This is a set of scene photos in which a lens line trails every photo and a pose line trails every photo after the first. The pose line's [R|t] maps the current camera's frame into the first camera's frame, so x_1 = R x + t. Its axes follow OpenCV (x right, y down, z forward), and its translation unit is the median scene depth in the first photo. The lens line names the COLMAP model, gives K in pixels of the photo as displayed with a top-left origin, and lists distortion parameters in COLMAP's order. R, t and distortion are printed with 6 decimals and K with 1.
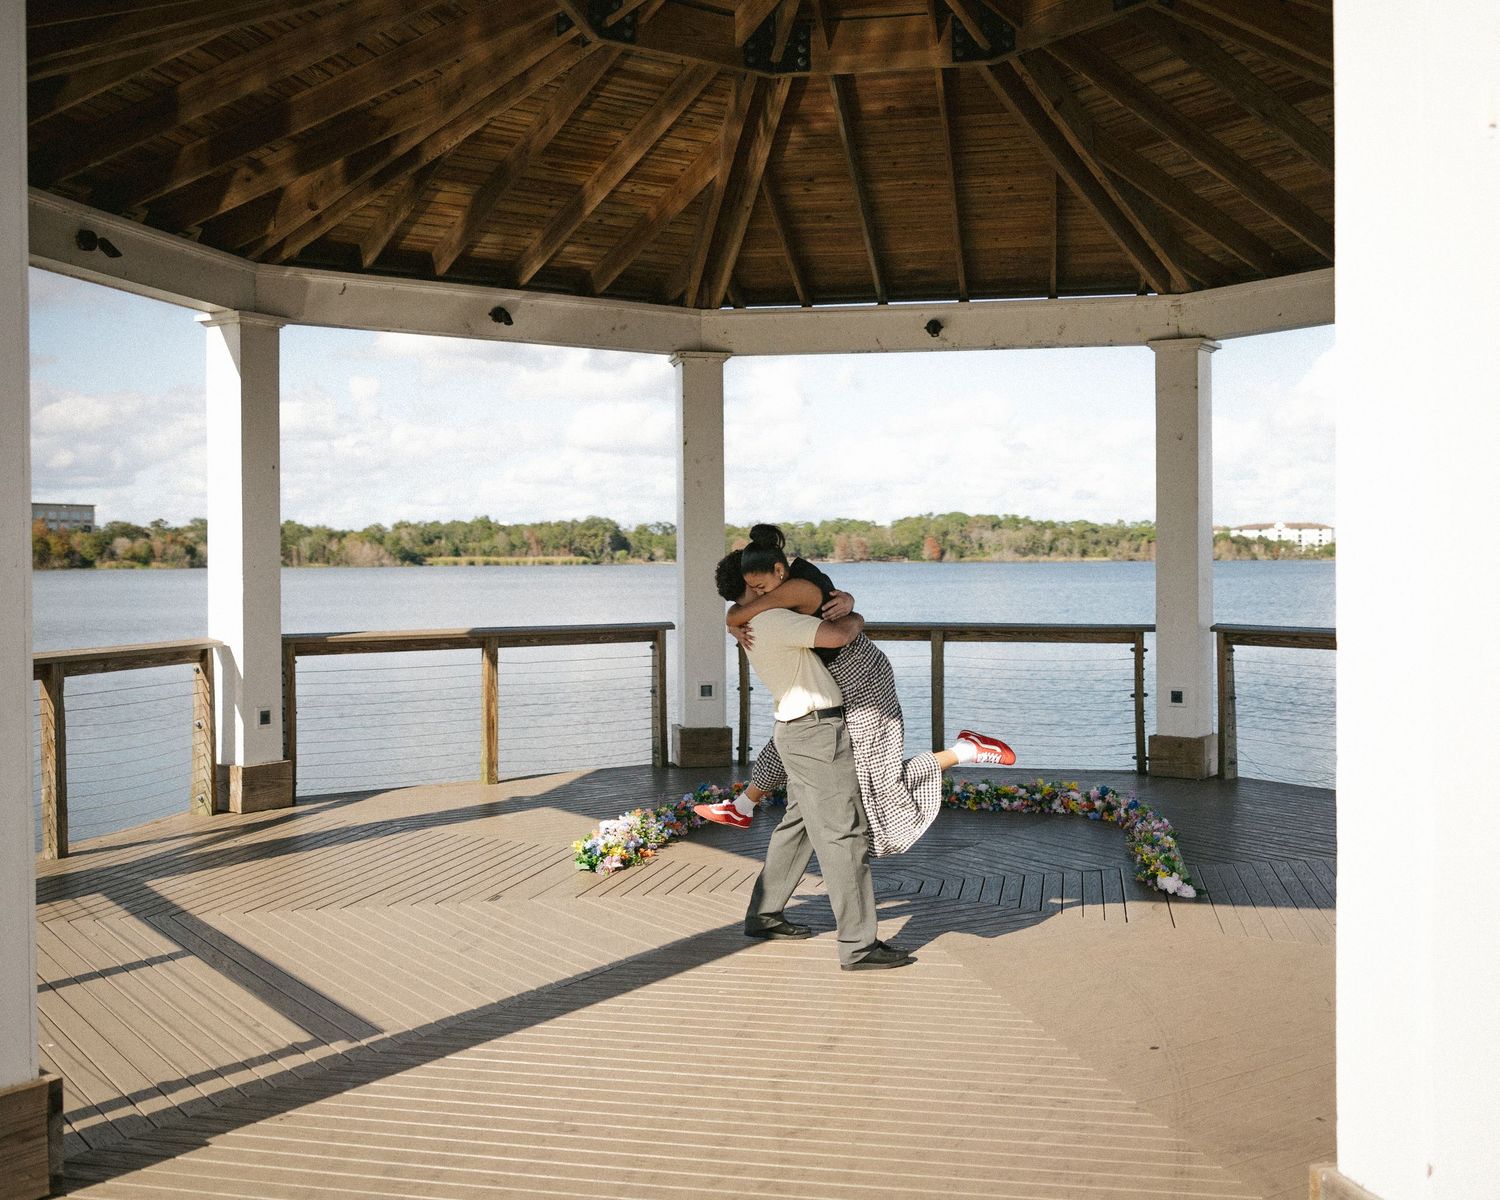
lens RADIAL K [[1436.0, 0, 805.2], [0, 1436.0, 573.1], [0, 0, 1]] dist [-0.014554, 0.001910]
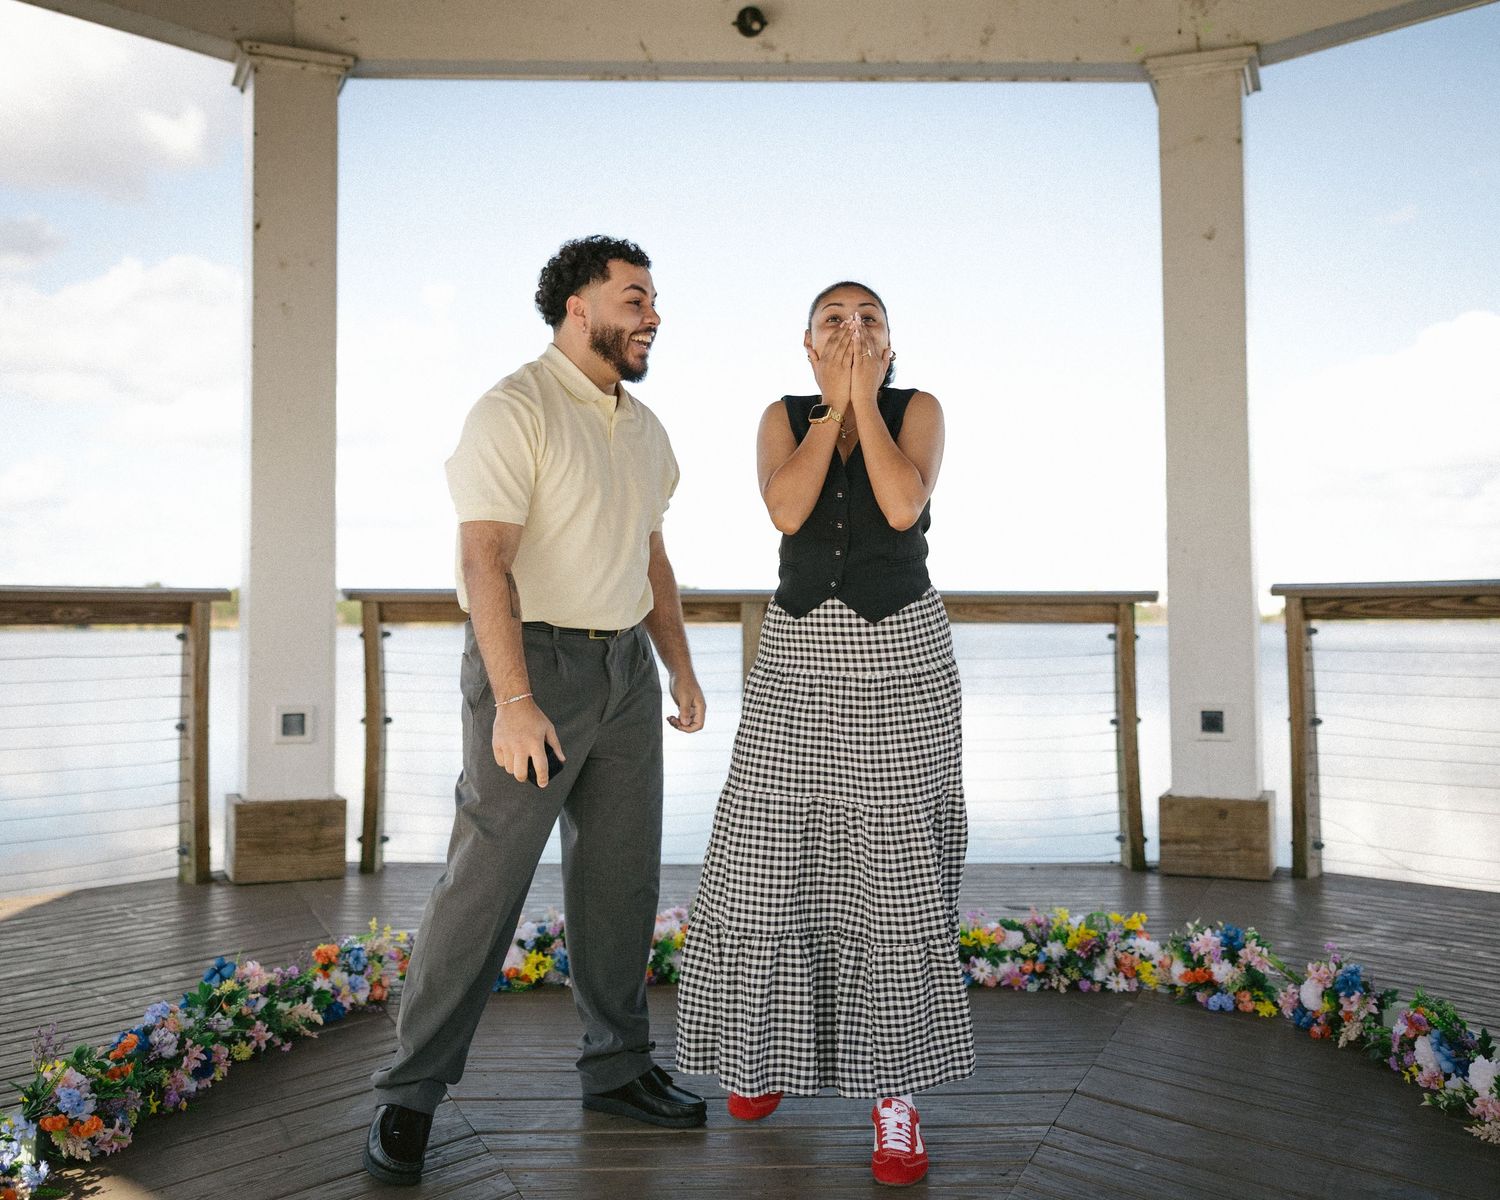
lens RADIAL K [[1468.5, 0, 744.3], [0, 1468.5, 538.7], [0, 0, 1]] dist [-0.004666, 0.009476]
pose [[0.984910, 0.008110, 0.172876, -0.004033], [0.002232, 0.998223, -0.059547, 0.051003], [-0.173051, 0.059034, 0.983142, 0.495691]]
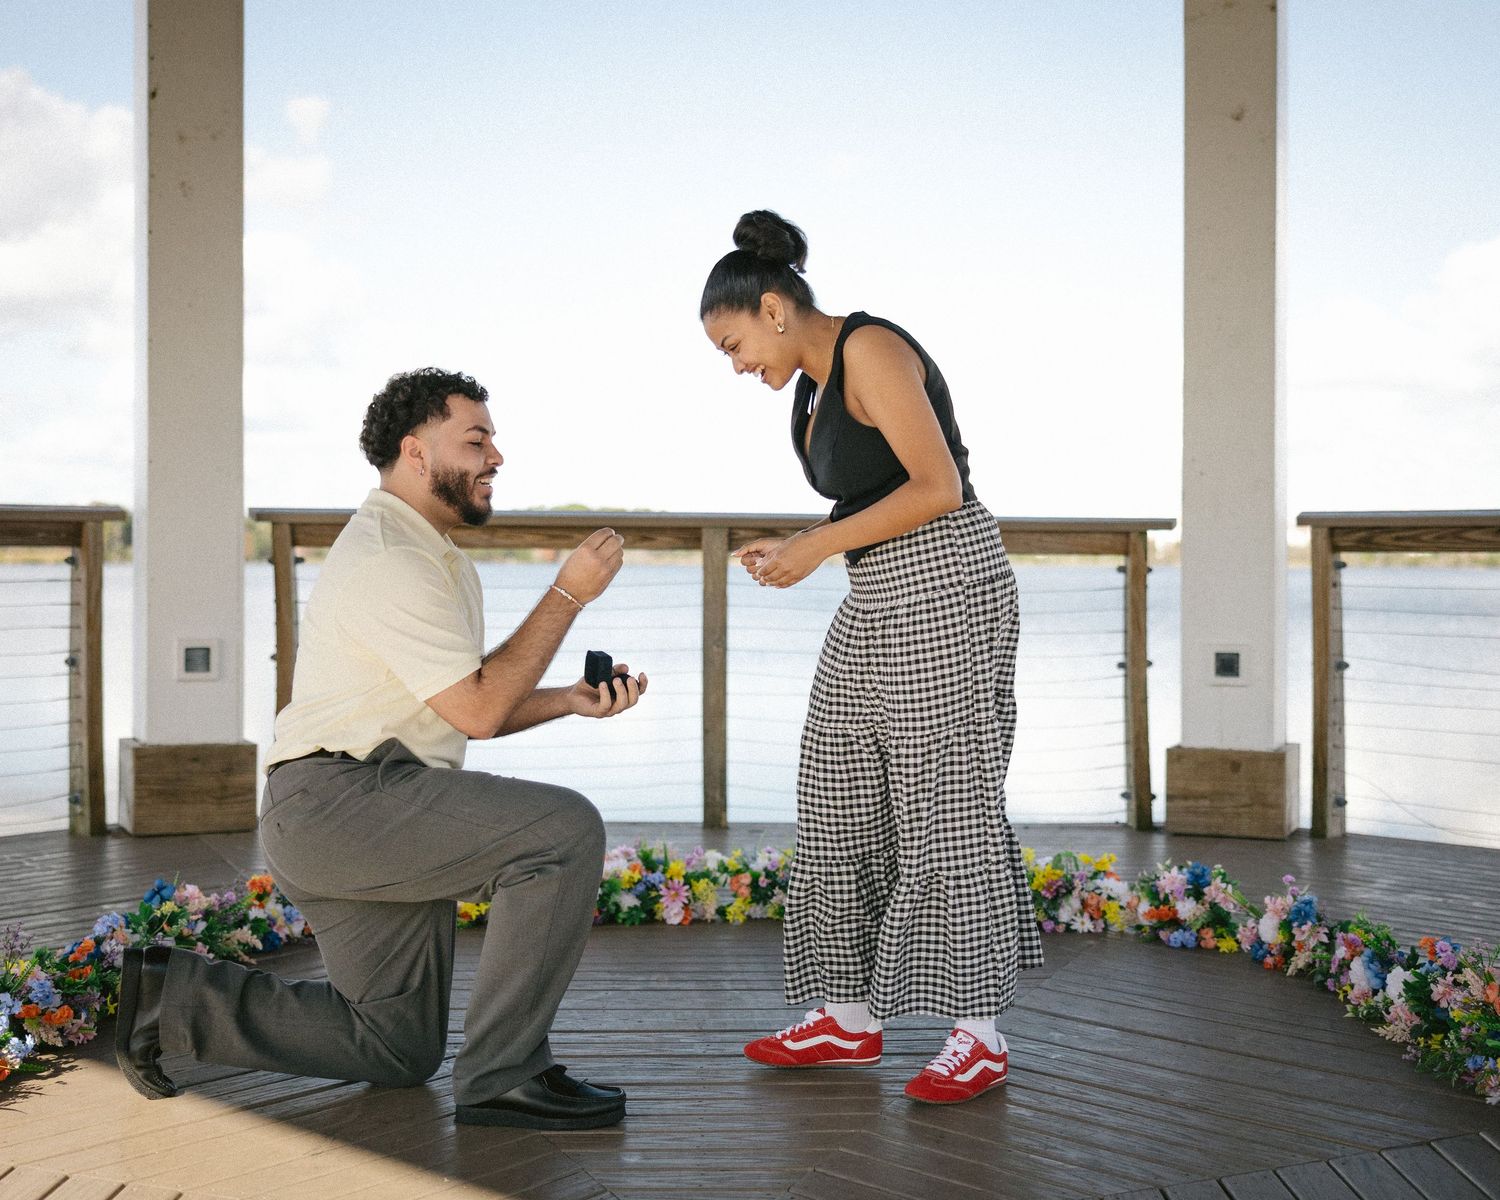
lens RADIAL K [[1921.7, 0, 754.9], [0, 1921.7, 548.4], [0, 0, 1]] dist [-0.012719, -0.002017]
pose [[0.982070, 0.007392, 0.188371, -0.012692], [-0.005961, 0.999949, -0.008159, 0.054191], [-0.188421, 0.006890, 0.982064, 0.408970]]
